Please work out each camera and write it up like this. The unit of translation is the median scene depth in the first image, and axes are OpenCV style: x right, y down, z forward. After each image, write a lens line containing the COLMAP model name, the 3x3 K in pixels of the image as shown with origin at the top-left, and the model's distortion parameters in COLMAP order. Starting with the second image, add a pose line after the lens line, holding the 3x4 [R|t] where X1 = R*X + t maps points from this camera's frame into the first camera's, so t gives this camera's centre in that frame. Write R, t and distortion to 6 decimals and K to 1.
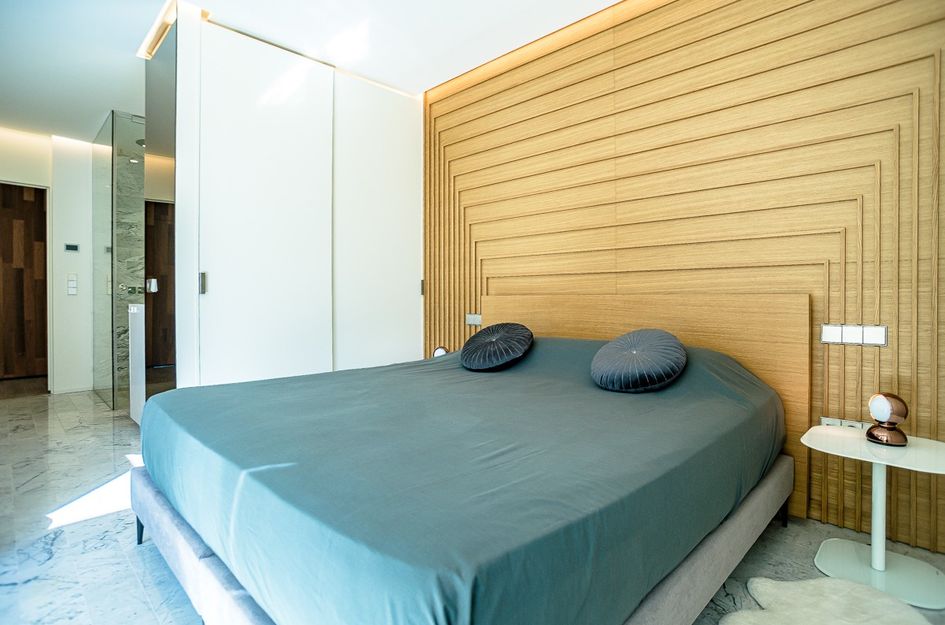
lens RADIAL K [[488.4, 0, 462.9], [0, 488.4, 290.3], [0, 0, 1]] dist [-0.046490, 0.034525]
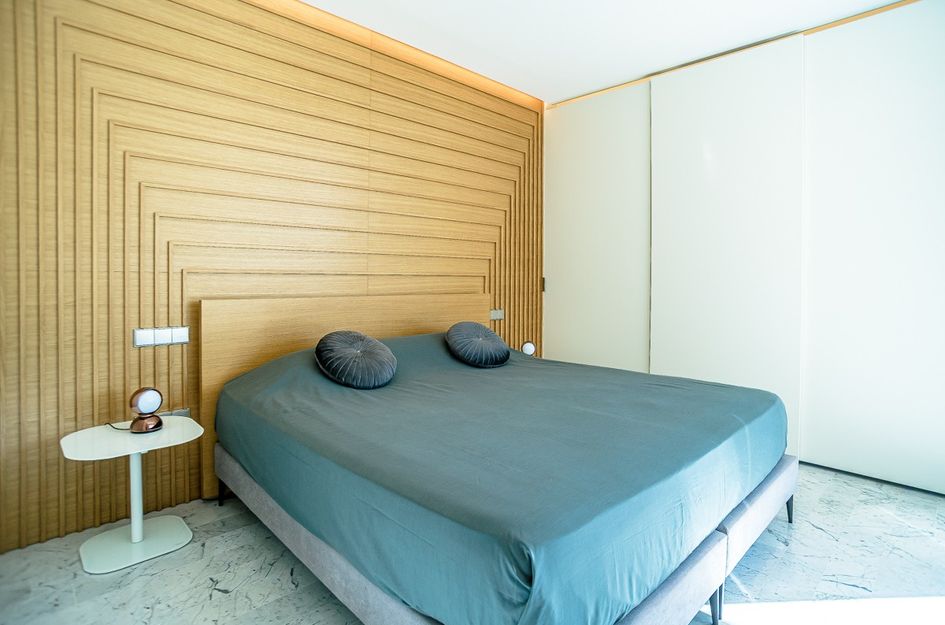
lens RADIAL K [[480.4, 0, 472.5], [0, 480.4, 312.5], [0, 0, 1]] dist [-0.041825, 0.000128]
pose [[0.020656, -0.034985, 0.999174, -0.575752], [0.006449, 0.999371, 0.034858, 0.009054], [-0.999766, 0.005723, 0.020868, 0.560521]]
